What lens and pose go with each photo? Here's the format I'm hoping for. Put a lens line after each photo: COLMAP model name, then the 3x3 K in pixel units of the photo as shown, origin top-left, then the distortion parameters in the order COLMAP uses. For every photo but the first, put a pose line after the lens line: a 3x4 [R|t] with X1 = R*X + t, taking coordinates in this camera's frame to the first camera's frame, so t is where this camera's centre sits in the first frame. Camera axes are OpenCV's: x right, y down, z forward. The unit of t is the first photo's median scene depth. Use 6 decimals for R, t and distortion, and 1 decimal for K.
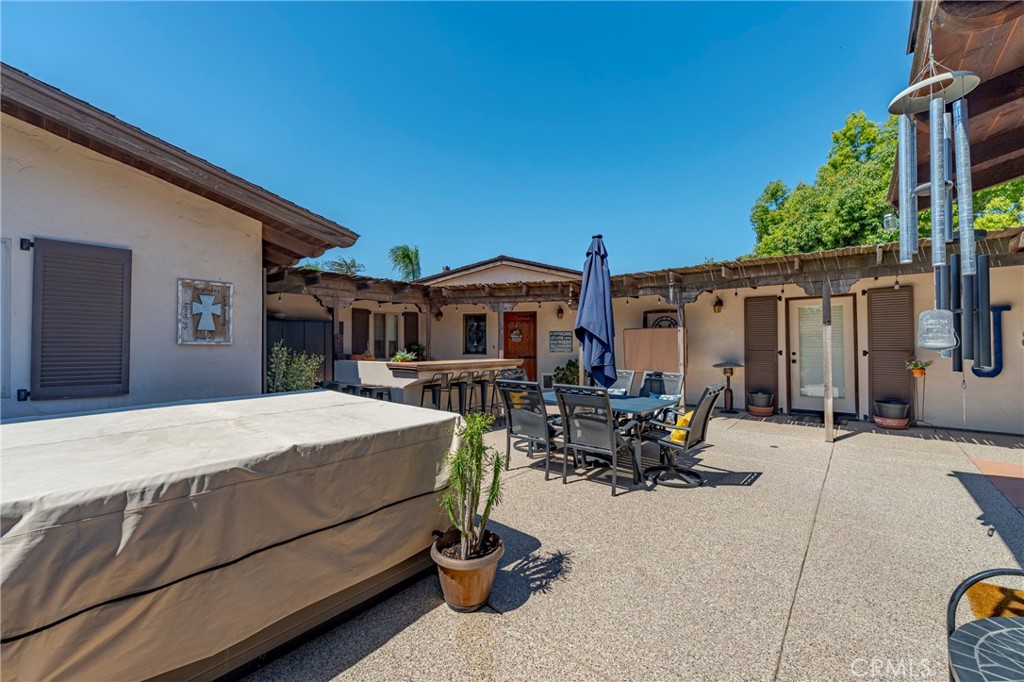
lens RADIAL K [[403.6, 0, 512.6], [0, 403.6, 338.2], [0, 0, 1]] dist [0.000981, -0.000004]
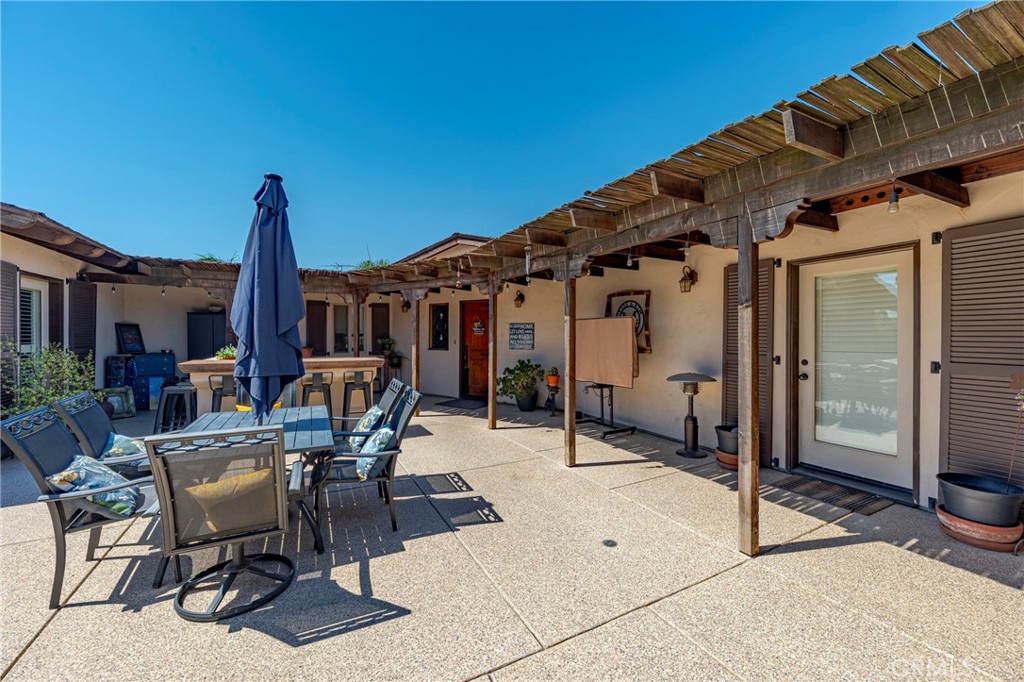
lens RADIAL K [[403.6, 0, 511.9], [0, 403.6, 339.6], [0, 0, 1]] dist [0.000981, -0.000004]
pose [[0.931289, 0.010184, -0.364139, 0.503467], [-0.001689, 0.999719, 0.023639, -0.004843], [0.364278, -0.021400, 0.931045, 0.331207]]
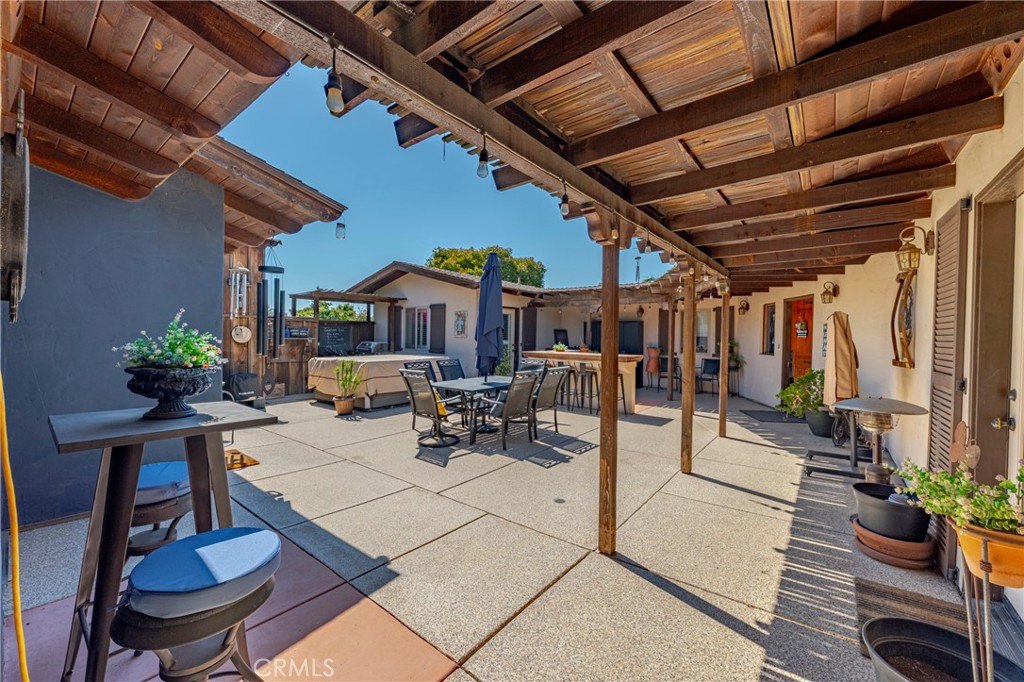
lens RADIAL K [[403.6, 0, 511.5], [0, 403.6, 342.0], [0, 0, 1]] dist [0.000981, -0.000004]
pose [[0.041935, 0.019550, -0.998929, 0.912502], [0.000925, 0.999807, 0.019606, -0.001665], [0.999120, -0.001746, 0.041909, 0.628756]]
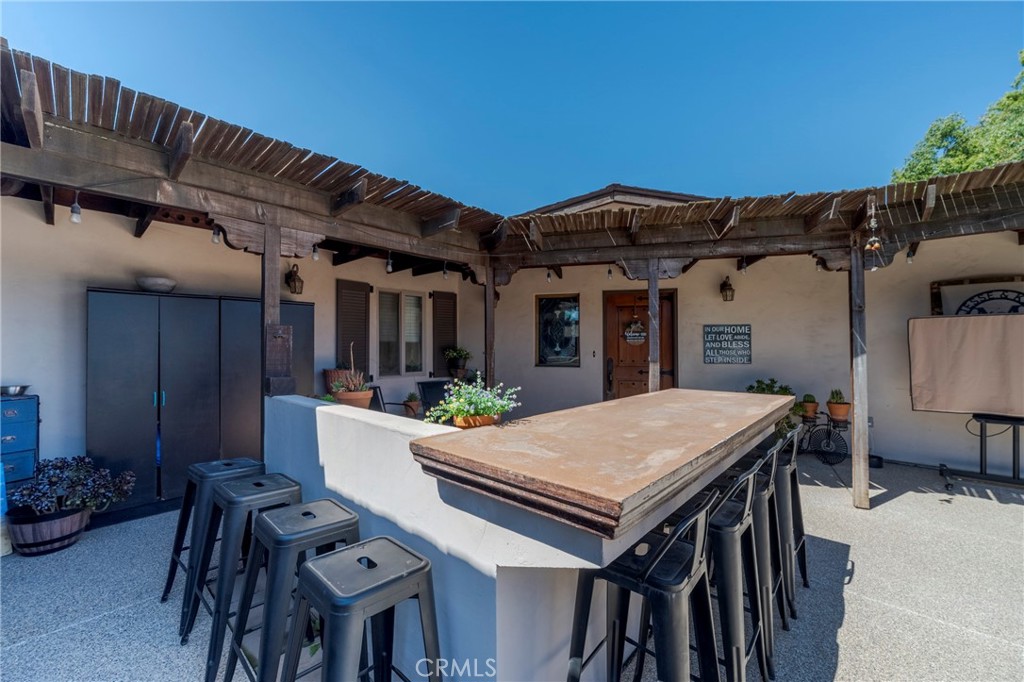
lens RADIAL K [[403.6, 0, 512.6], [0, 403.6, 339.0], [0, 0, 1]] dist [0.000981, -0.000004]
pose [[0.999634, -0.000038, -0.027042, -0.191069], [-0.000044, 0.999995, -0.003048, 0.004106], [0.027042, 0.003048, 0.999630, 0.593827]]
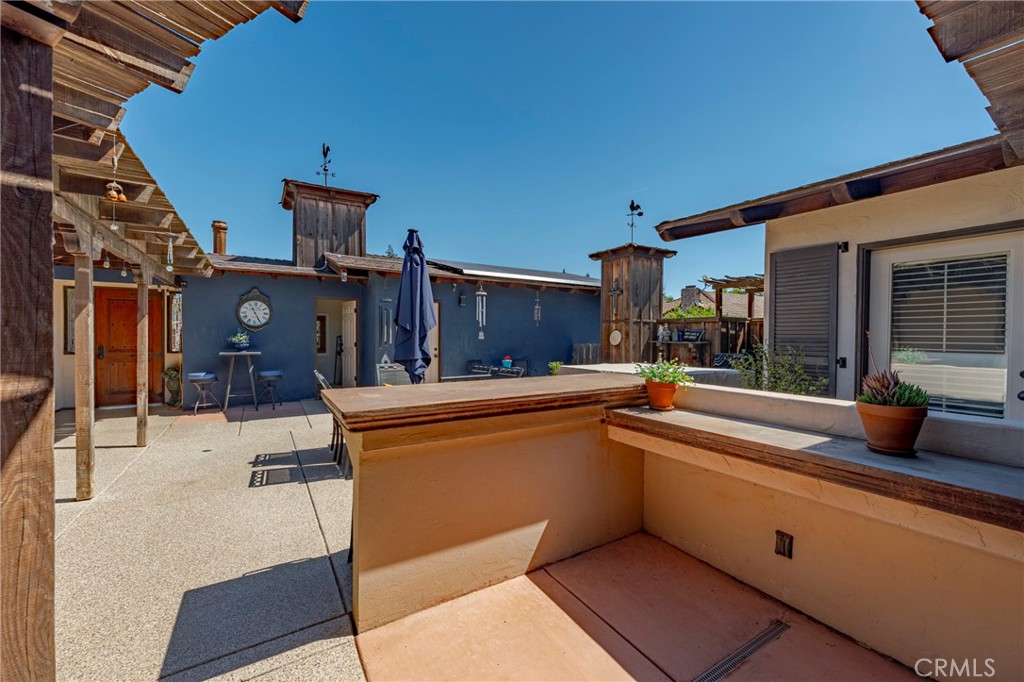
lens RADIAL K [[403.6, 0, 508.8], [0, 403.6, 337.6], [0, 0, 1]] dist [0.000981, -0.000004]
pose [[-0.952821, -0.003135, 0.303517, -0.203570], [-0.004959, 0.999974, -0.005238, 0.010357], [-0.303492, -0.006496, -0.952812, 1.174052]]
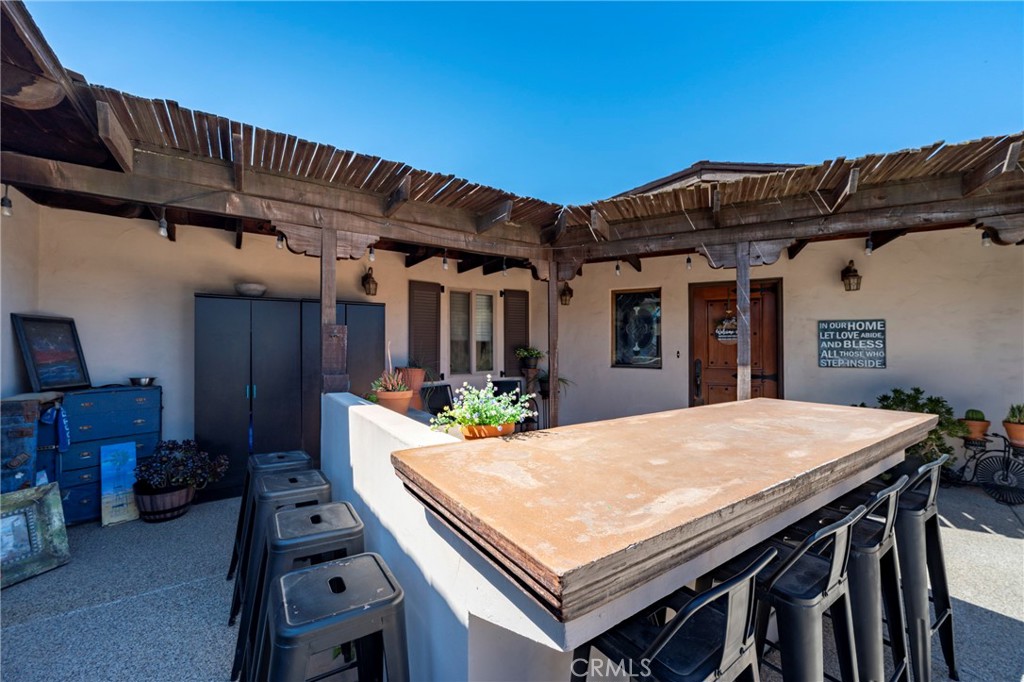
lens RADIAL K [[403.6, 0, 511.9], [0, 403.6, 339.1], [0, 0, 1]] dist [0.000981, -0.000004]
pose [[0.966362, -0.000762, -0.257186, -0.155353], [0.000735, 1.000000, -0.000198, 0.004055], [0.257186, 0.000002, 0.966362, 0.628258]]
